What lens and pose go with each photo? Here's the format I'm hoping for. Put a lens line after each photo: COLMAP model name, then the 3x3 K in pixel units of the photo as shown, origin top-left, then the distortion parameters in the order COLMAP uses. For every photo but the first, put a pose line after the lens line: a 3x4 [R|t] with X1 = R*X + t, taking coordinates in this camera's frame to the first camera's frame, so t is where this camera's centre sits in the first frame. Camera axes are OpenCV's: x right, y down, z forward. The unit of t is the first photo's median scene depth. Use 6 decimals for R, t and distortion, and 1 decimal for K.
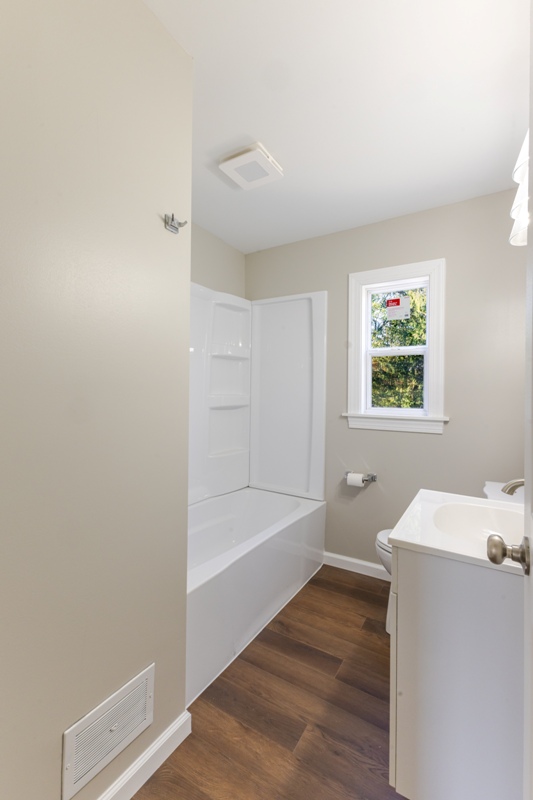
lens RADIAL K [[347.6, 0, 267.4], [0, 347.6, 396.4], [0, 0, 1]] dist [-0.001495, -0.000663]
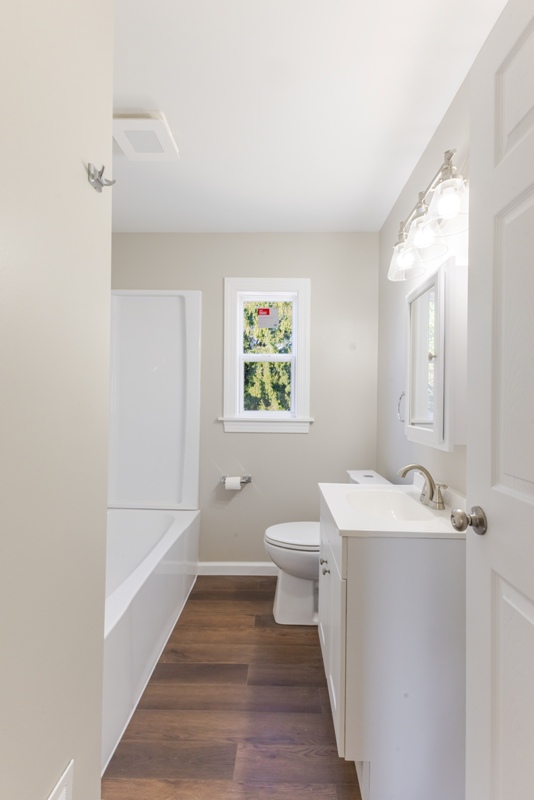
lens RADIAL K [[352.8, 0, 267.0], [0, 352.8, 400.0], [0, 0, 1]] dist [0.001977, -0.000543]
pose [[0.863470, -0.006109, 0.504362, -0.196977], [0.005850, 0.999981, 0.002097, -0.003269], [-0.504365, 0.001140, 0.863490, 0.075371]]
